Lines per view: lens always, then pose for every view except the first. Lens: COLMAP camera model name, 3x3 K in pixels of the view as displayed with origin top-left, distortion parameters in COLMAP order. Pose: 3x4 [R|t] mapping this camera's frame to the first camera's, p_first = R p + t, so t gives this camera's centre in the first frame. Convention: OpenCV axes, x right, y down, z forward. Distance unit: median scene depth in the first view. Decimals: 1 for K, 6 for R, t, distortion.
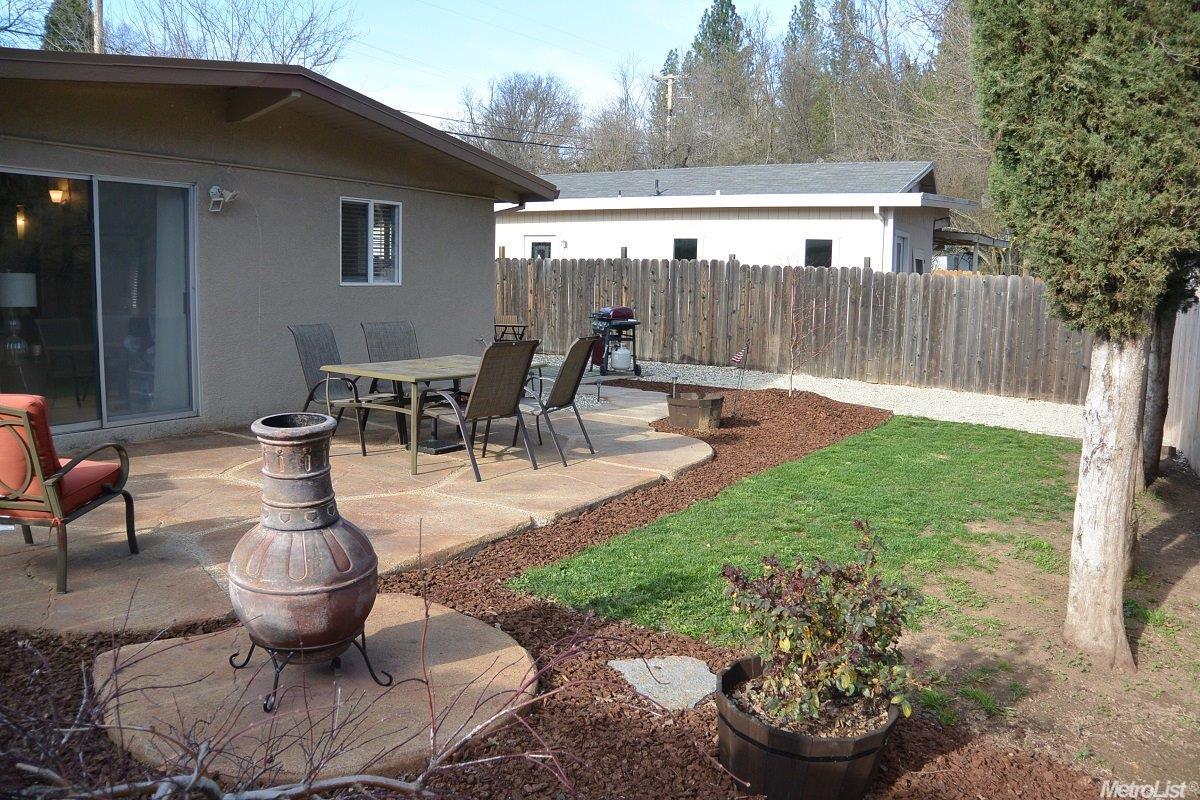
lens RADIAL K [[926.7, 0, 604.8], [0, 926.7, 398.7], [0, 0, 1]] dist [-0.181135, 0.103112]
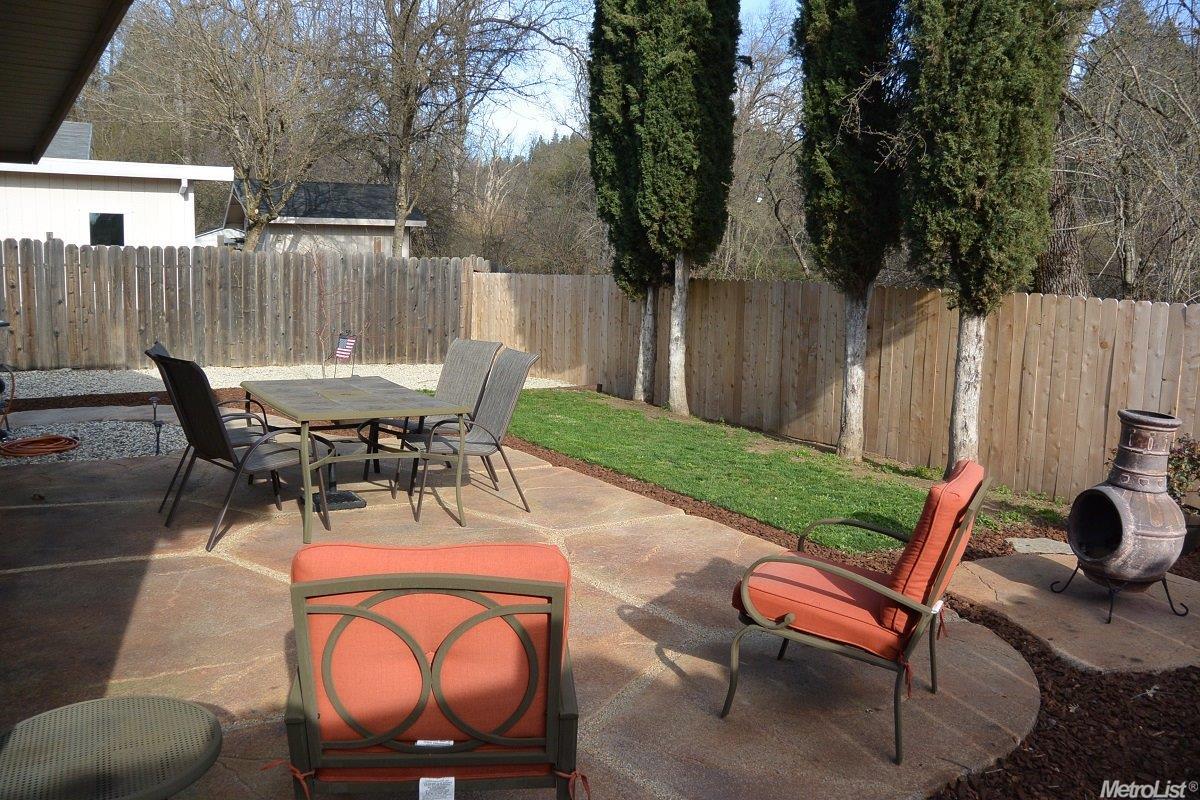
lens RADIAL K [[926.7, 0, 611.4], [0, 926.7, 400.2], [0, 0, 1]] dist [-0.181135, 0.103112]
pose [[0.441940, -0.141555, 0.885806, -0.384297], [0.101675, 0.989012, 0.107321, -0.045697], [-0.891264, 0.042635, 0.451476, 0.231019]]
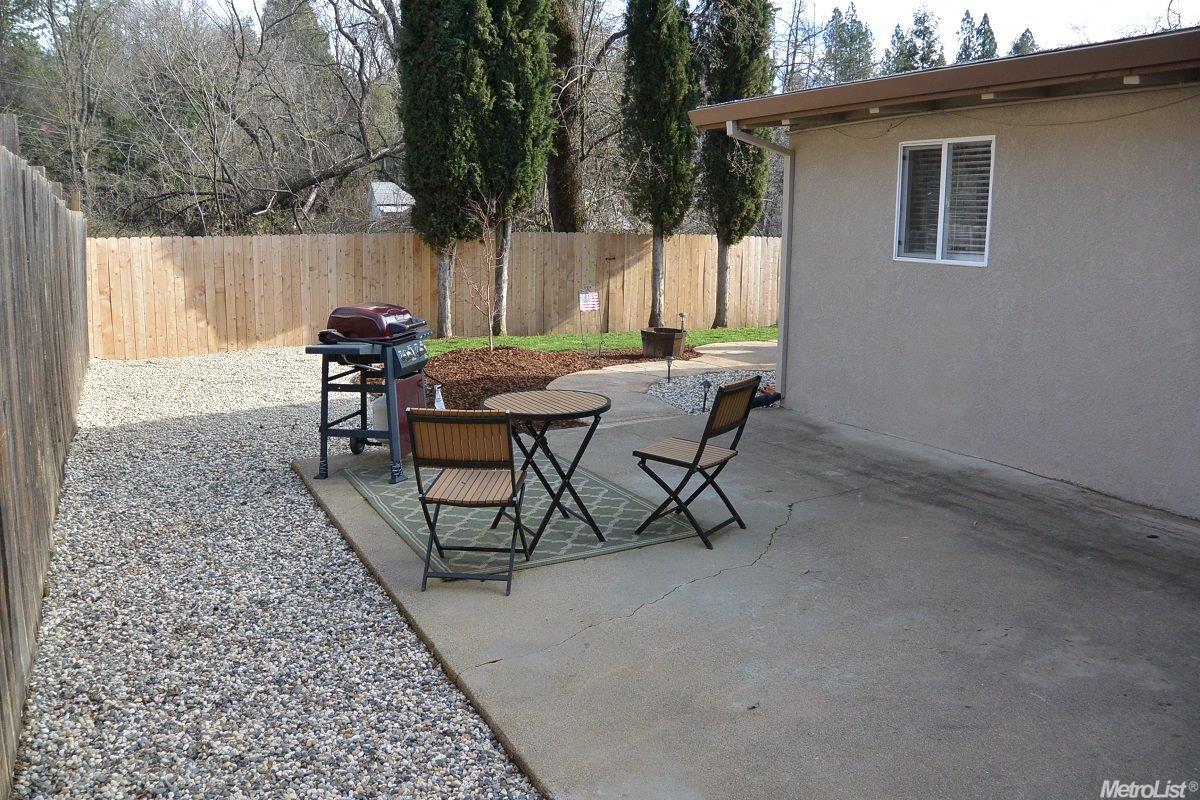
lens RADIAL K [[926.7, 0, 598.1], [0, 926.7, 402.1], [0, 0, 1]] dist [-0.181135, 0.103112]
pose [[-0.864081, -0.124766, 0.487645, -0.273633], [0.030184, 0.954206, 0.297623, -0.166844], [-0.502447, 0.271889, -0.820746, 1.258521]]
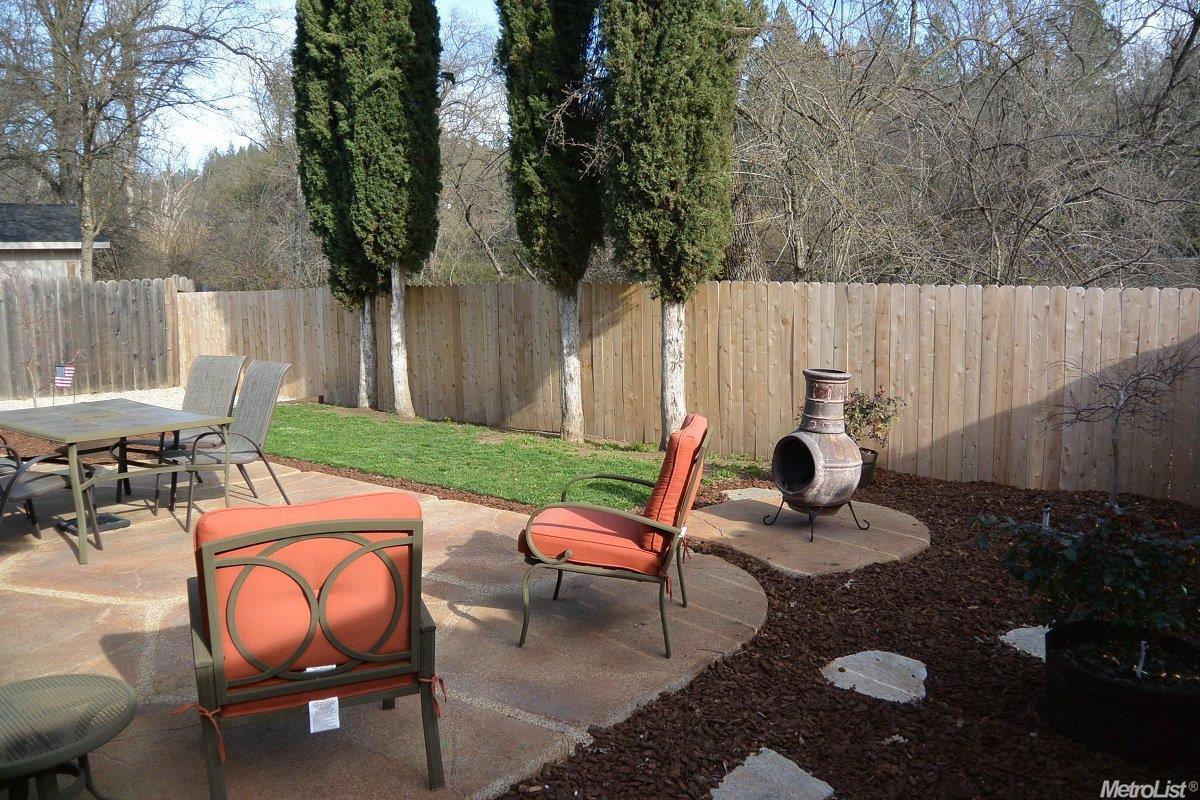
lens RADIAL K [[926.7, 0, 602.1], [0, 926.7, 399.6], [0, 0, 1]] dist [-0.181135, 0.103112]
pose [[0.136943, -0.159604, 0.977637, -0.426958], [0.146136, 0.979391, 0.139420, -0.046231], [-0.979740, 0.123775, 0.157444, 0.235565]]
